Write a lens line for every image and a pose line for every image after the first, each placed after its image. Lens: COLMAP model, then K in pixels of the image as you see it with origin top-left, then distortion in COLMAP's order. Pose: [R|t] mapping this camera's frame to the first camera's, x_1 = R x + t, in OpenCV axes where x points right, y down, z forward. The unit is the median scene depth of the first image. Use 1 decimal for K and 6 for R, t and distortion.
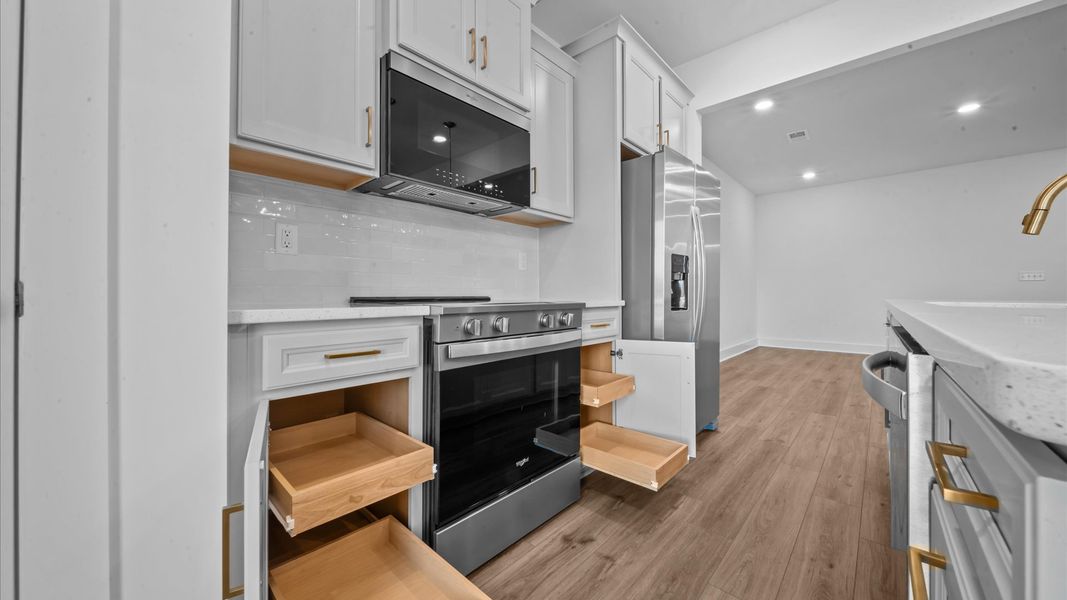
lens RADIAL K [[377.0, 0, 537.6], [0, 377.0, 294.4], [0, 0, 1]] dist [-0.005702, -0.000705]
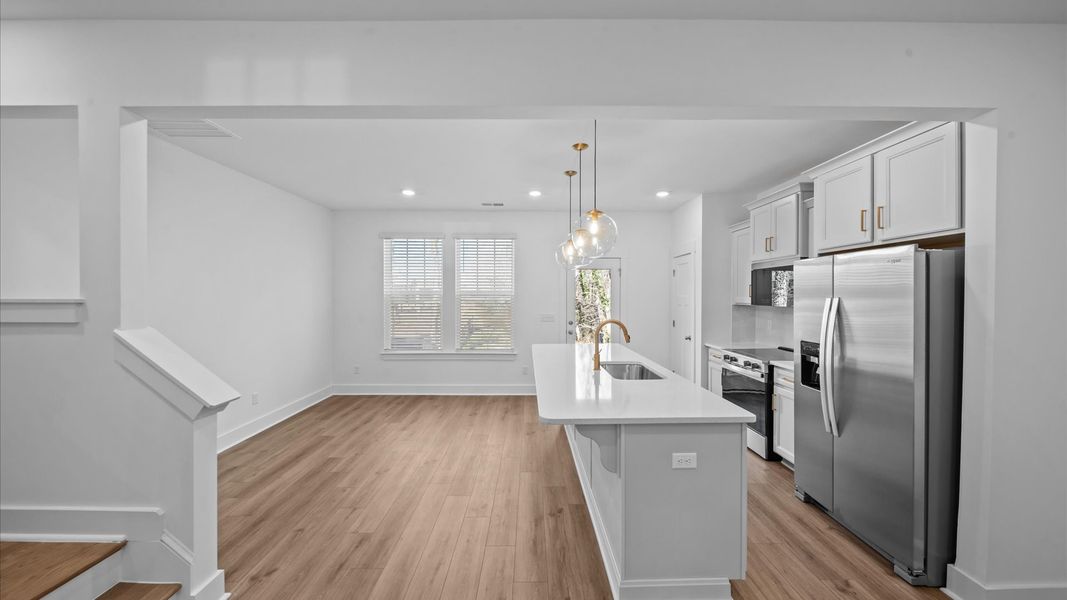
lens RADIAL K [[377.0, 0, 533.8], [0, 377.0, 296.8], [0, 0, 1]] dist [-0.005702, -0.000705]
pose [[-0.743226, 0.000562, -0.669041, 2.714627], [0.000767, 1.000000, -0.000013, -0.366418], [0.669040, -0.000523, -0.743226, 1.944633]]
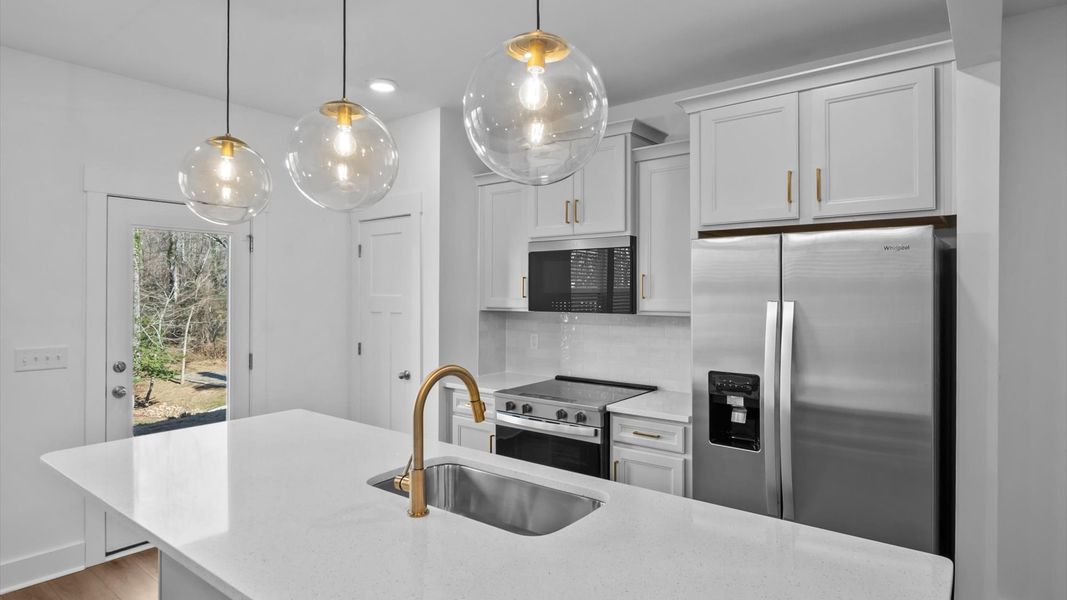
lens RADIAL K [[550.0, 0, 533.6], [0, 550.0, 295.5], [0, 0, 1]] dist [-0.039427, 0.002058]
pose [[0.088495, 0.001402, -0.996076, 2.066838], [0.000358, 0.999999, 0.001439, -0.377569], [0.996077, -0.000484, 0.088494, 0.745406]]
